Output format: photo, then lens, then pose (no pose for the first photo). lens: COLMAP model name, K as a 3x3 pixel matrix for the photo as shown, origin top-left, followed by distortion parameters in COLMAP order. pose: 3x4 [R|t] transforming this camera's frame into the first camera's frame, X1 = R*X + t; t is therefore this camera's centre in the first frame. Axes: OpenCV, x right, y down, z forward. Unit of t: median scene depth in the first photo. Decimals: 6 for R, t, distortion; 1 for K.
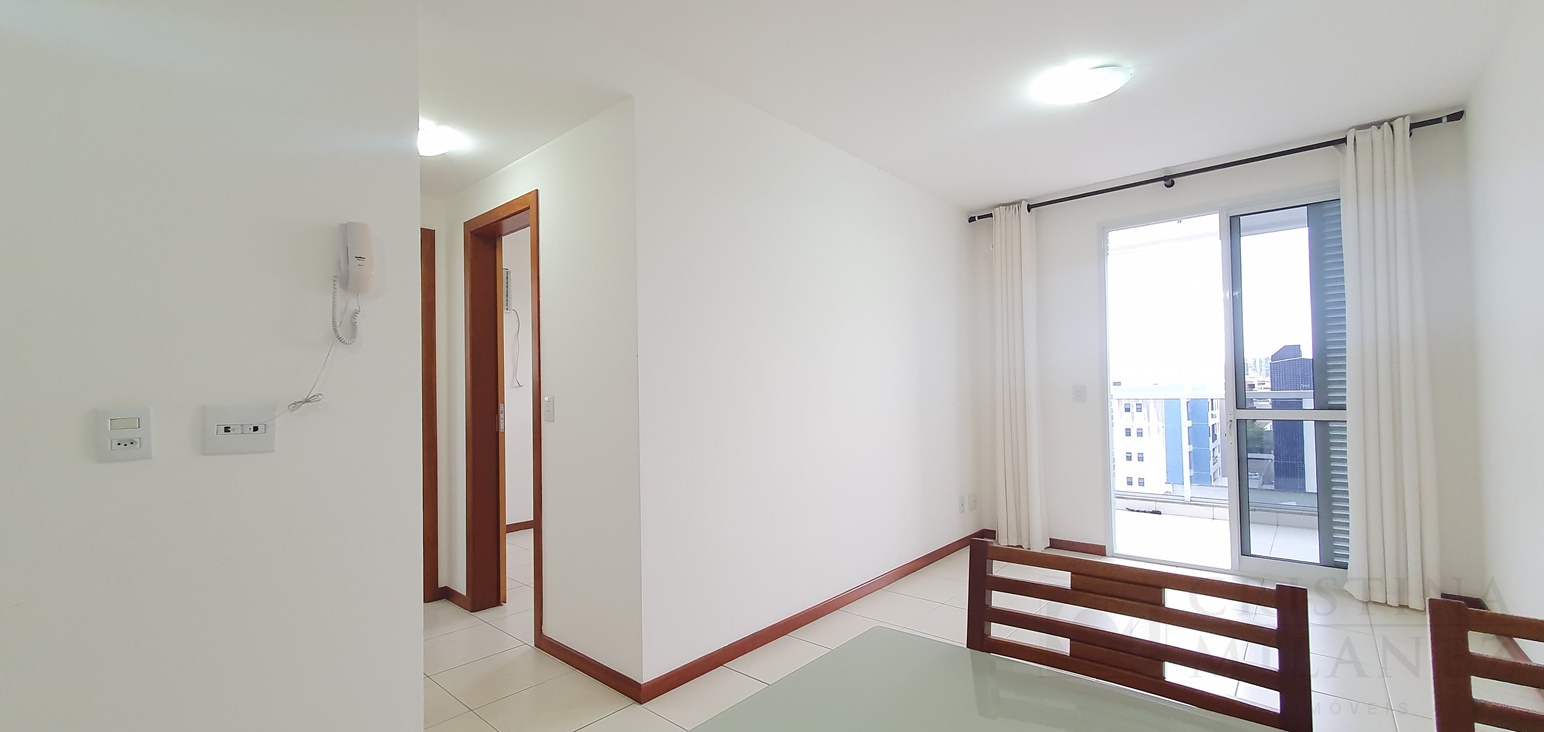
lens RADIAL K [[610.2, 0, 770.8], [0, 610.2, 378.2], [0, 0, 1]] dist [0.000691, -0.000500]
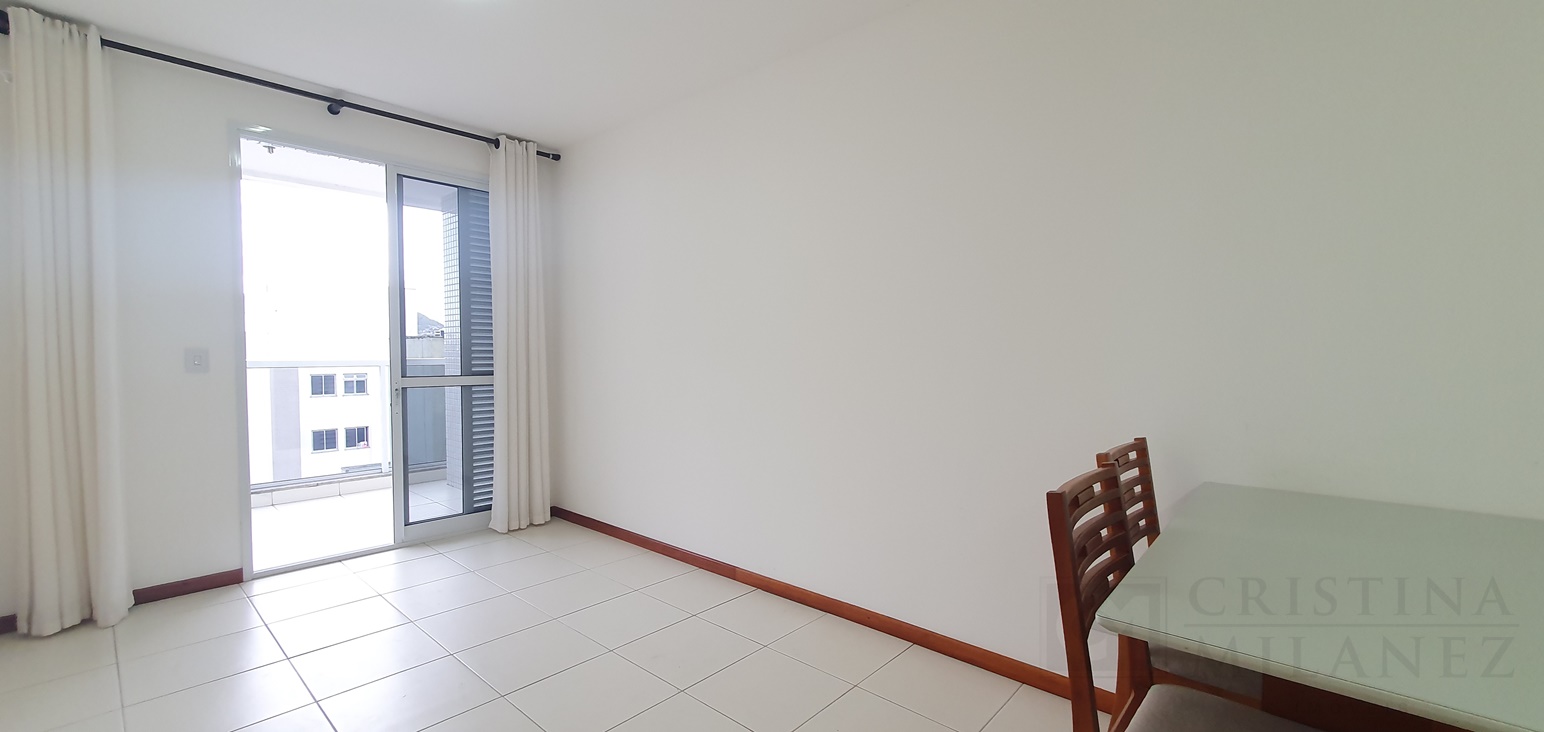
lens RADIAL K [[610.2, 0, 770.8], [0, 610.2, 378.2], [0, 0, 1]] dist [0.000691, -0.000500]
pose [[-0.002119, -0.030894, 0.999520, -0.218693], [-0.028983, 0.999105, 0.030819, 0.005799], [-0.999578, -0.028903, -0.003012, 0.448928]]
